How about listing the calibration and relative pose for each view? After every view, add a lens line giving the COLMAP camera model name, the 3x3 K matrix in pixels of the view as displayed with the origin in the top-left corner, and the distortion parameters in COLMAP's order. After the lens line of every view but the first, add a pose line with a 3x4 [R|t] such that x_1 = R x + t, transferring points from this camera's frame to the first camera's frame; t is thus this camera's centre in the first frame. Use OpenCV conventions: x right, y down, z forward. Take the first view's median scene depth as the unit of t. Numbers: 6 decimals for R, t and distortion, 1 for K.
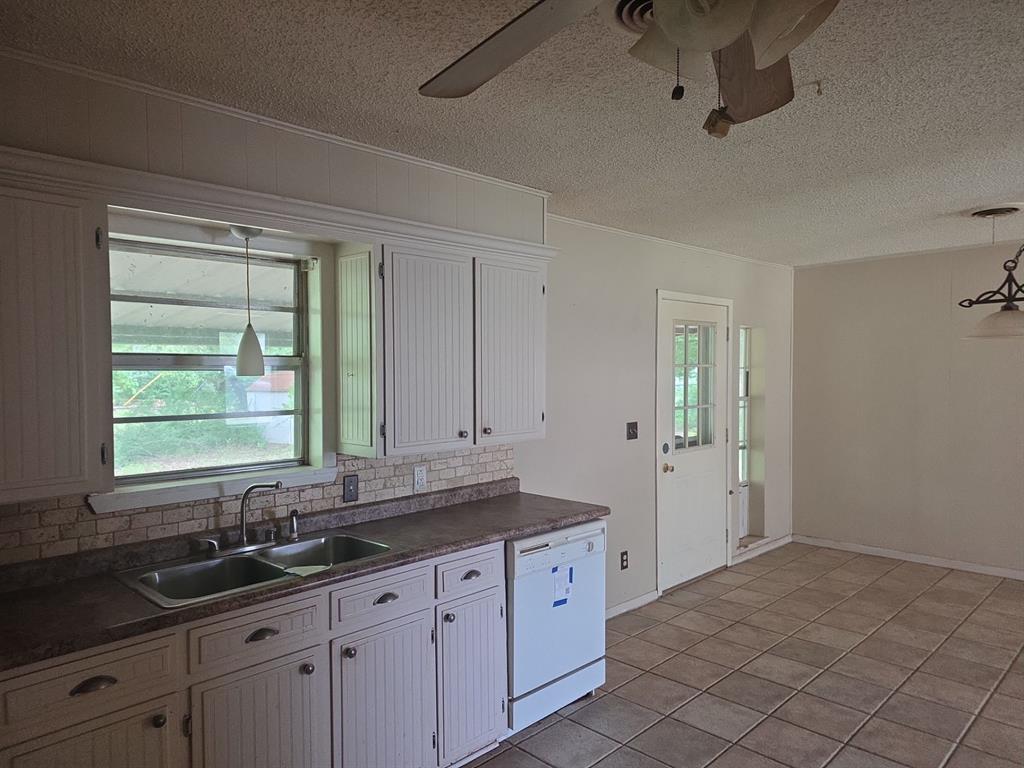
lens RADIAL K [[676.9, 0, 517.3], [0, 676.9, 392.7], [0, 0, 1]] dist [0.091523, -0.077960]
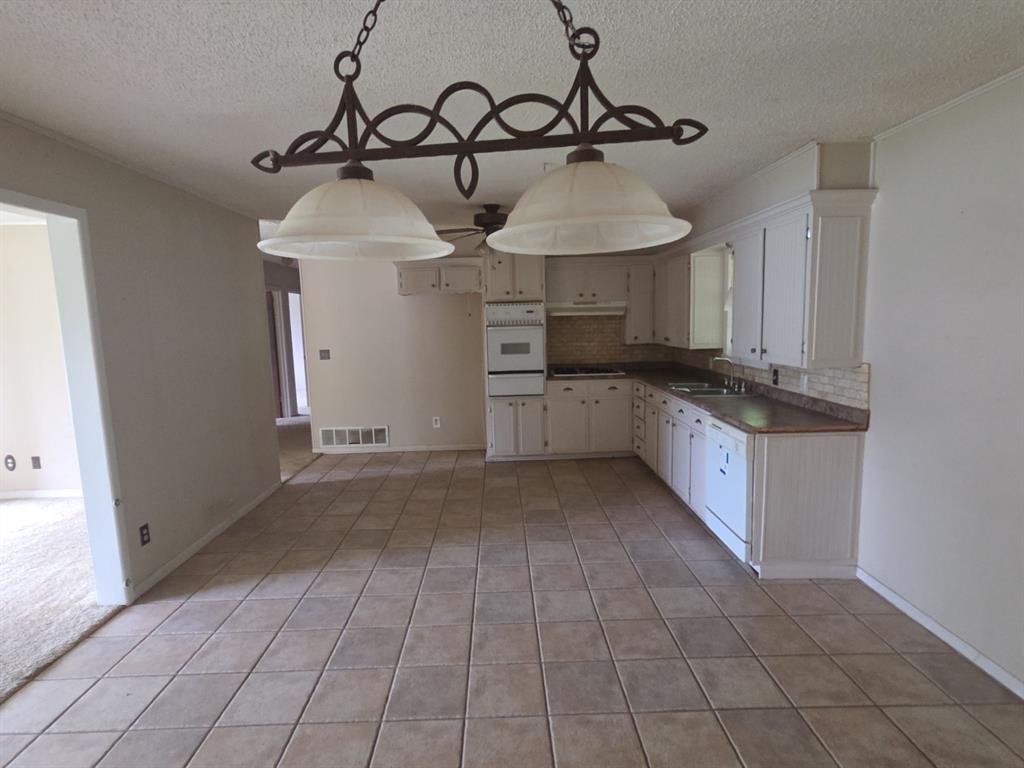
lens RADIAL K [[545.4, 0, 508.3], [0, 545.4, 386.1], [0, 0, 1]] dist [0.010329, -0.002074]
pose [[-0.695577, 0.118212, -0.708660, 1.042433], [0.008951, 0.987720, 0.155977, -0.049274], [0.718396, 0.102150, -0.688093, 1.286247]]
